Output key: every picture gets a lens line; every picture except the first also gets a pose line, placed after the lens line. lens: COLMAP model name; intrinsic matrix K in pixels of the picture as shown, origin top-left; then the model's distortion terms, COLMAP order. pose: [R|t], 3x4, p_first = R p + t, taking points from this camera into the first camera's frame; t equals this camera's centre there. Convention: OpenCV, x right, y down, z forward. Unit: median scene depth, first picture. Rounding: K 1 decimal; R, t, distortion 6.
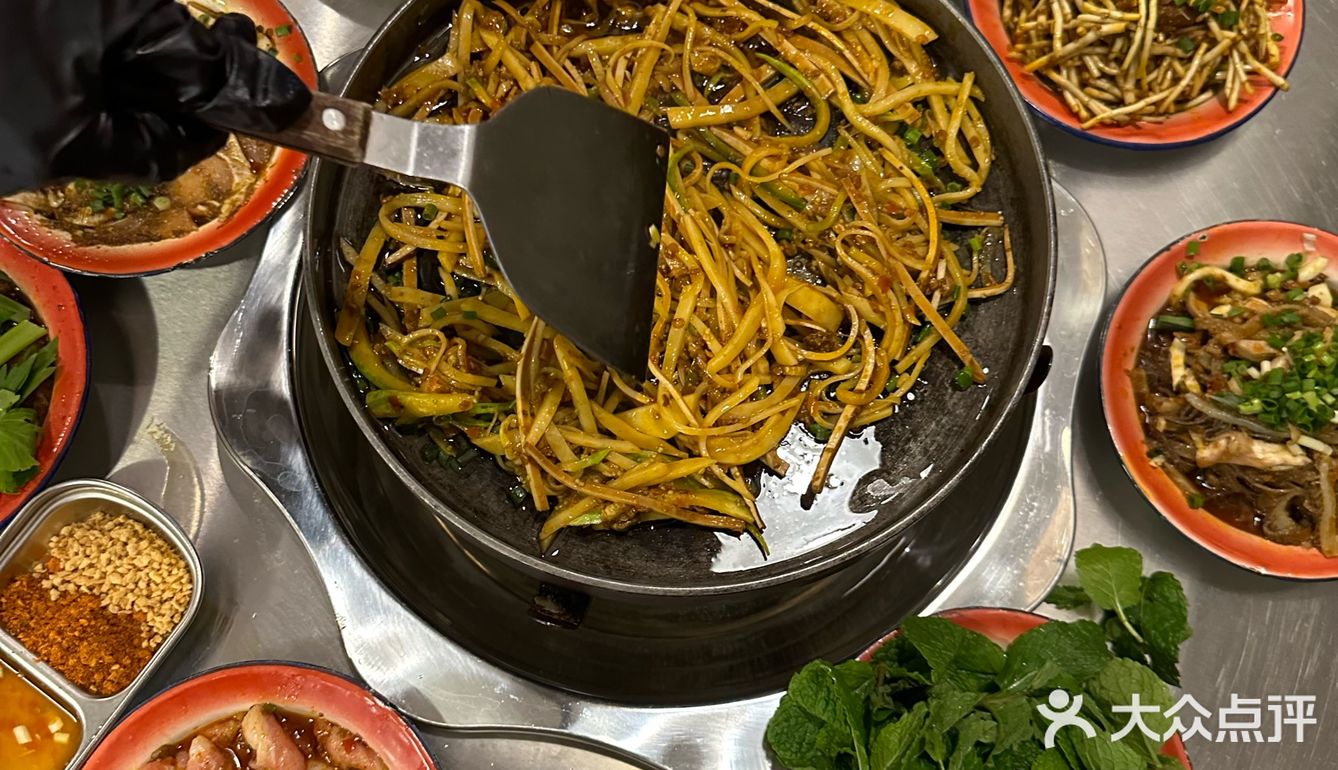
lens RADIAL K [[1274.4, 0, 669.0], [0, 1274.4, 385.0], [0, 0, 1]] dist [-0.003426, -0.014533]
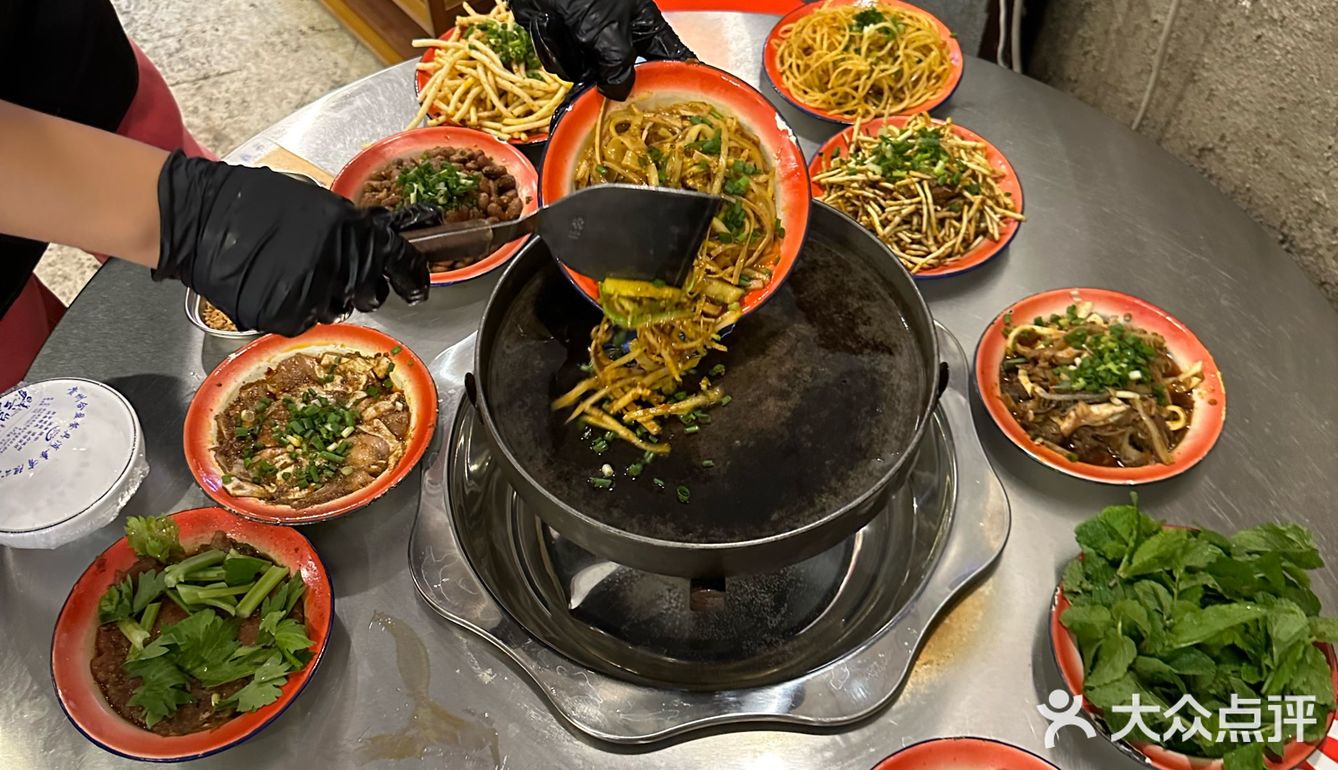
lens RADIAL K [[1186.2, 0, 669.0], [0, 1186.2, 385.0], [0, 0, 1]] dist [0.097116, -0.001893]
pose [[0.954731, -0.265974, 0.133214, -0.196670], [0.294844, 0.905474, -0.305261, 0.287754], [-0.039430, 0.330720, 0.942905, -0.329453]]
